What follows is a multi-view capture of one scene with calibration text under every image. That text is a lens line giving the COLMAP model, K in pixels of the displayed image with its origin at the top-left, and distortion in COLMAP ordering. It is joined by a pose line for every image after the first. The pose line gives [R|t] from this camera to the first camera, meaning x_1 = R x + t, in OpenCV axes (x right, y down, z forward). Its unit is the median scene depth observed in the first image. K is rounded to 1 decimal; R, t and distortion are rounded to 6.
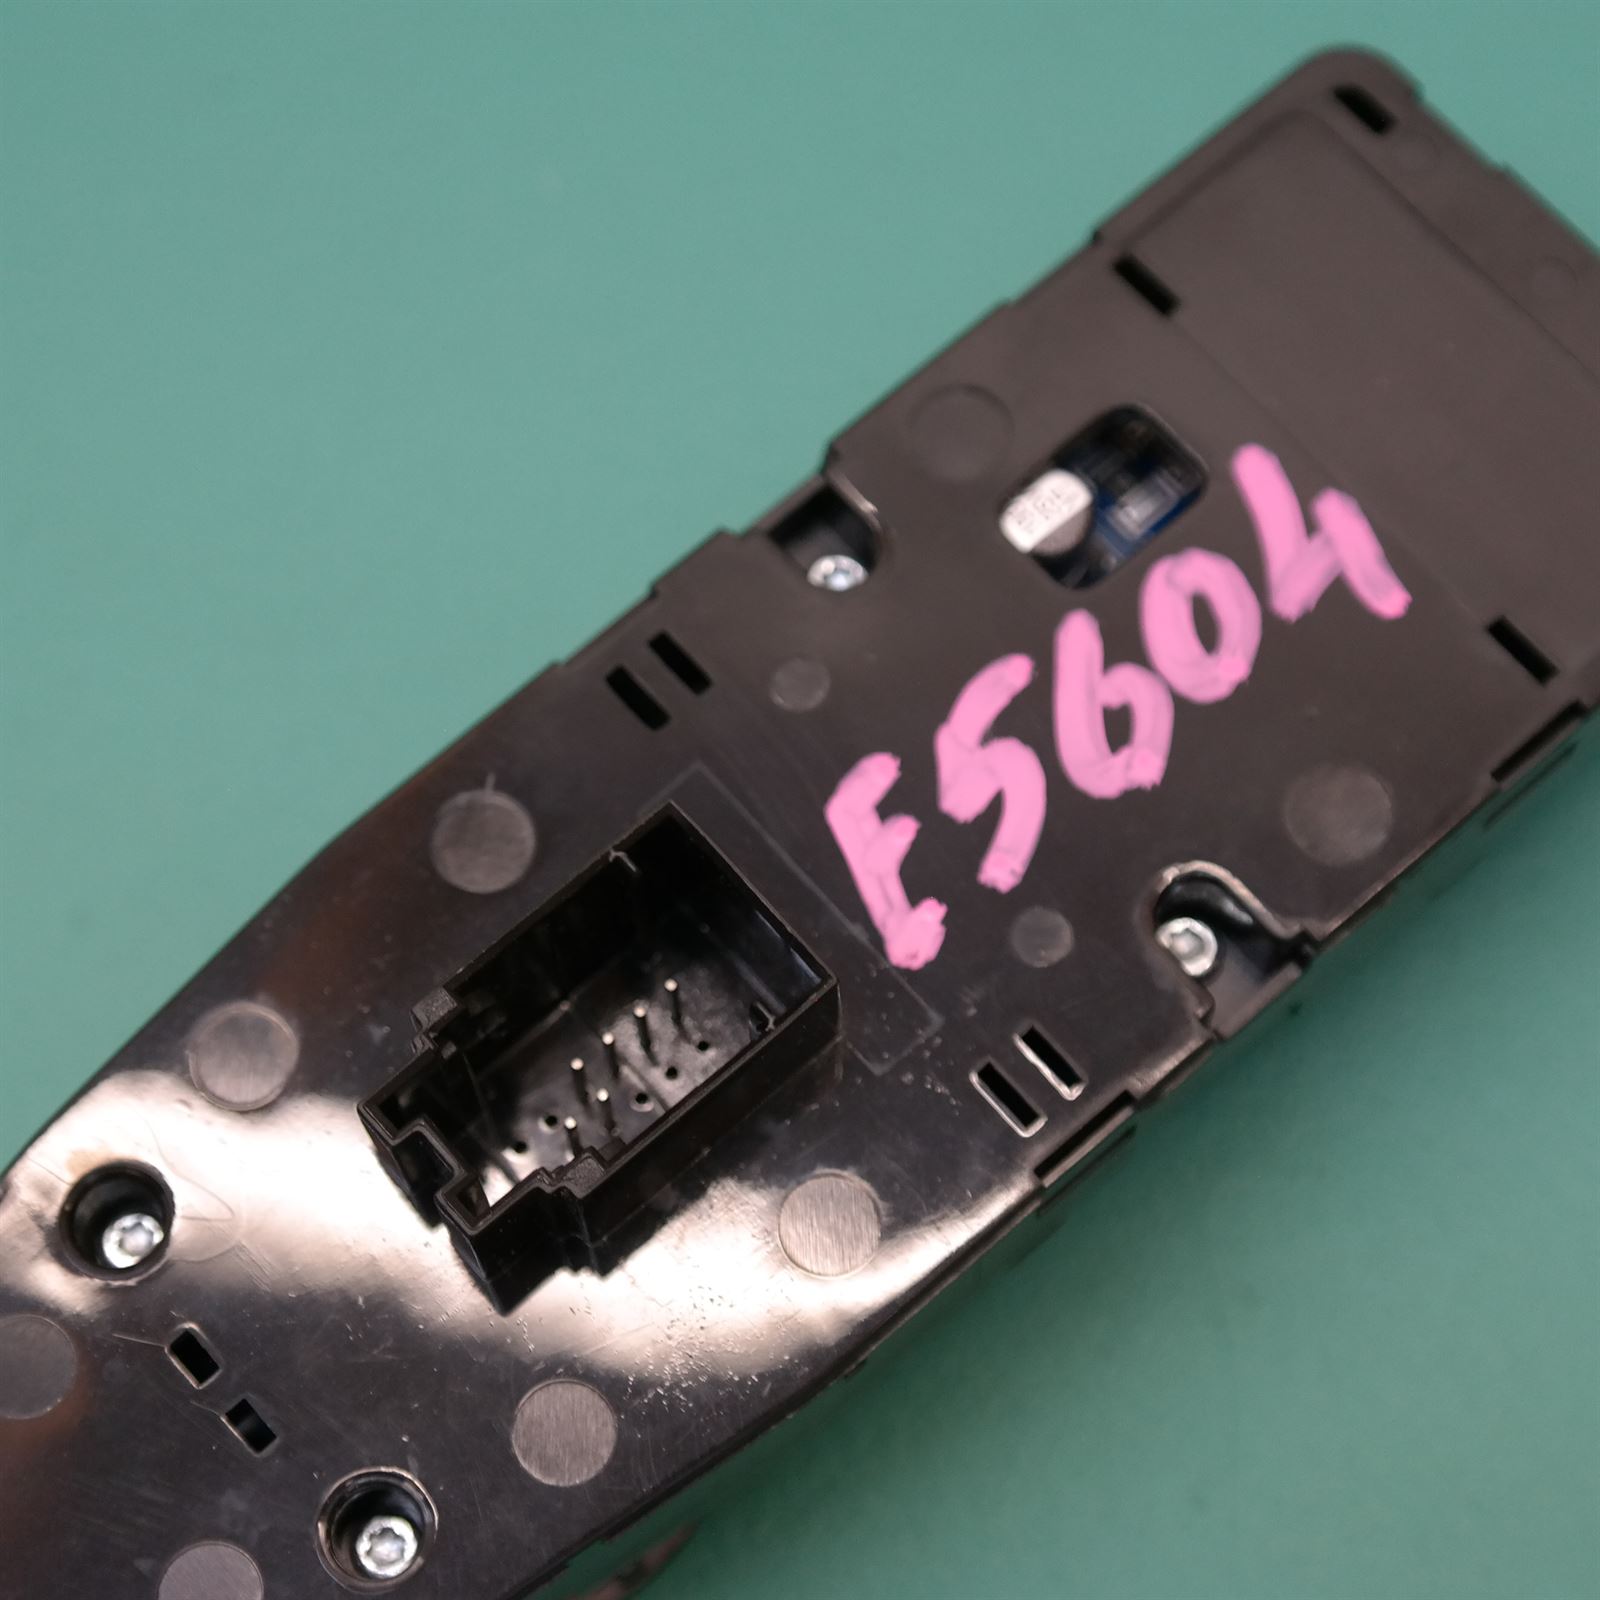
lens RADIAL K [[3181.1, 0, 800.0], [0, 3181.1, 800.0], [0, 0, 1]] dist [0.012388, 0.004721]
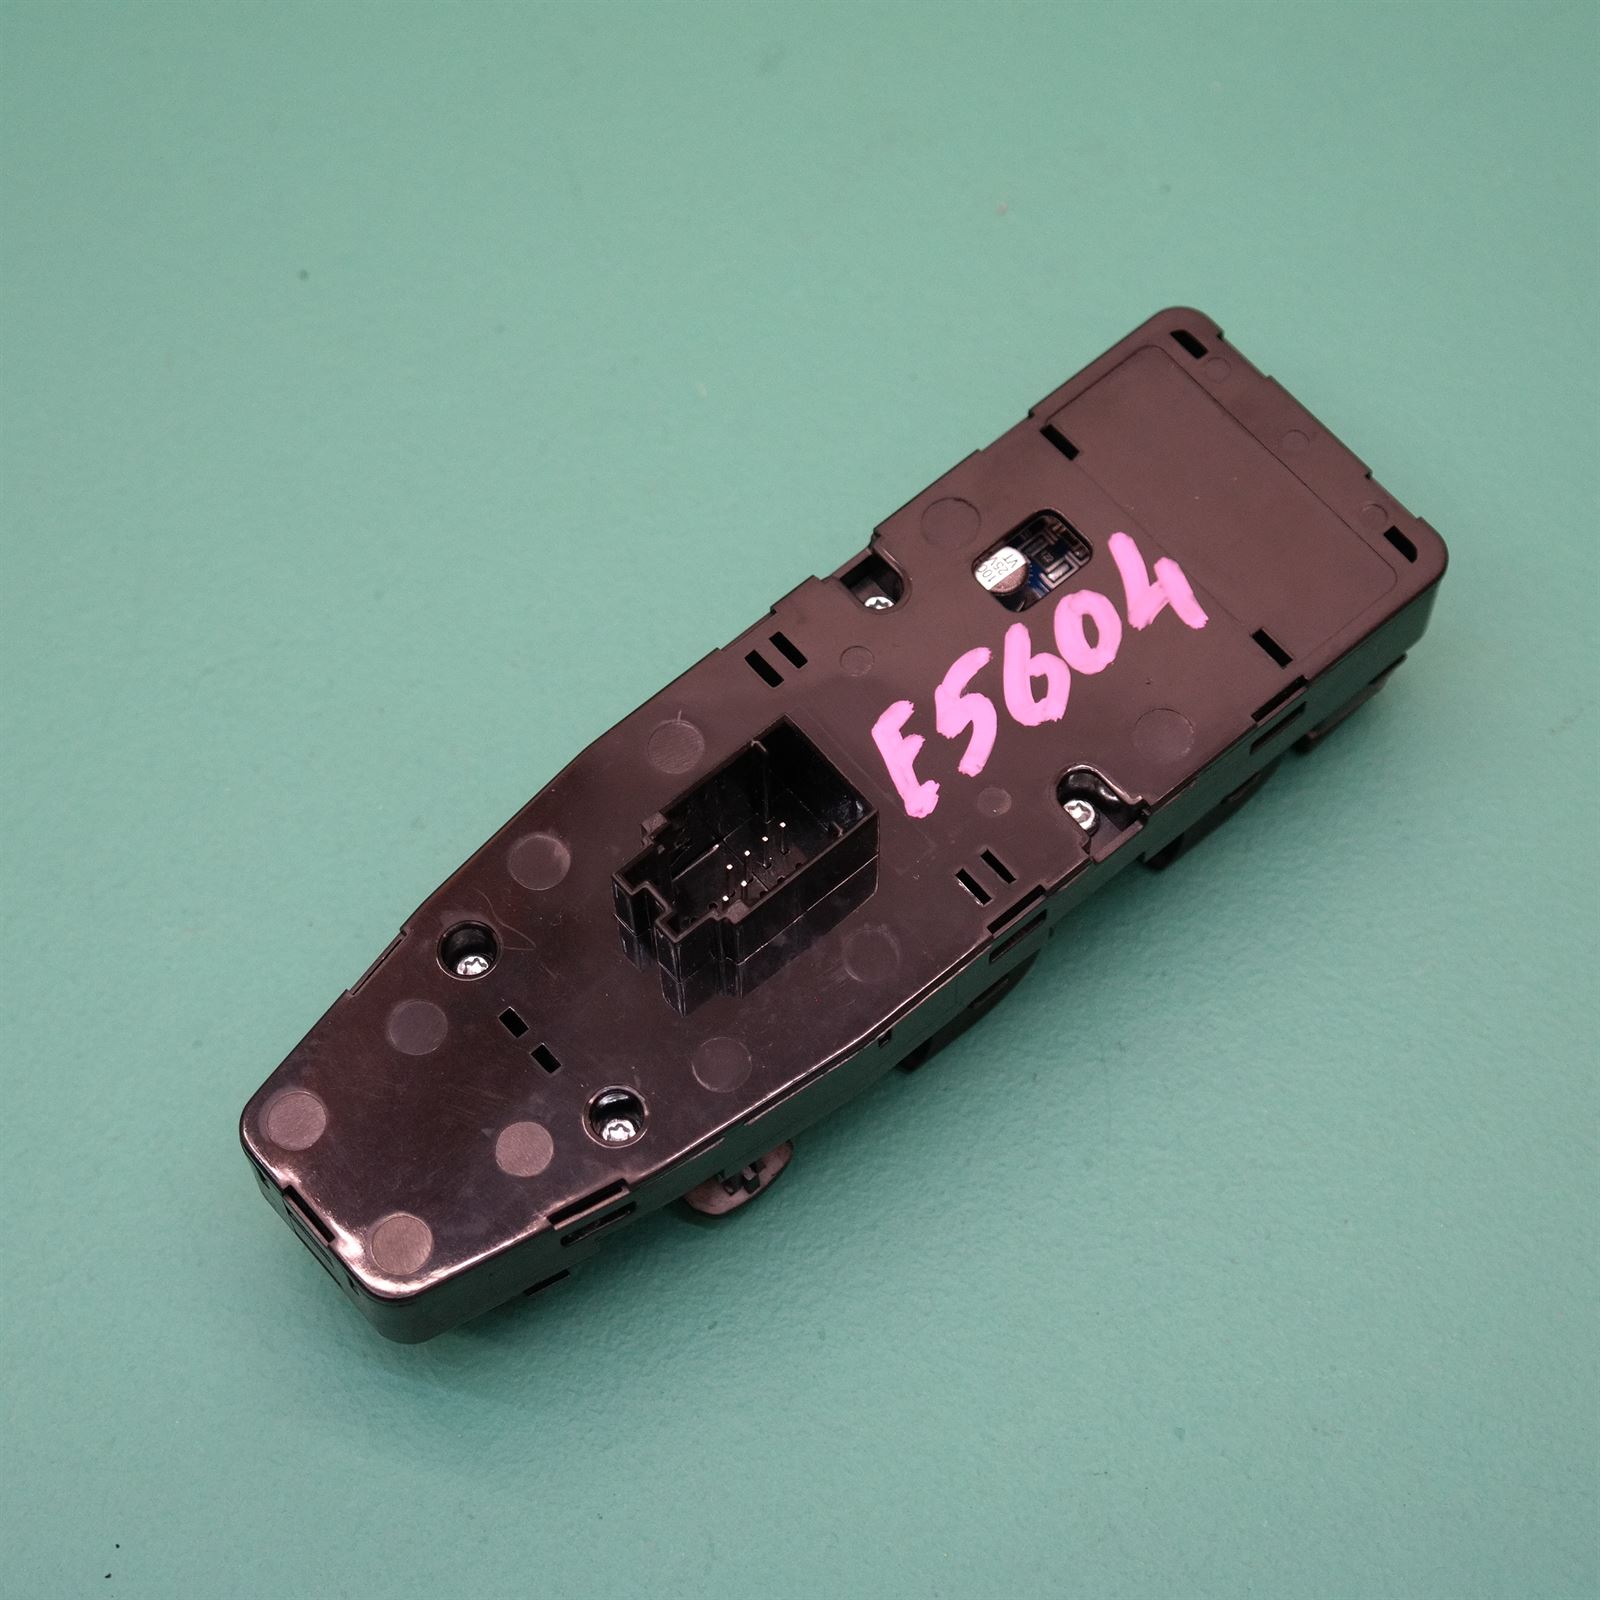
lens RADIAL K [[3181.1, 0, 800.0], [0, 3181.1, 800.0], [0, 0, 1]] dist [0.012388, 0.004721]
pose [[0.999886, 0.010727, -0.010640, -0.012000], [-0.011604, 0.996219, -0.086097, 0.189798], [0.009676, 0.086211, 0.996230, -0.732709]]
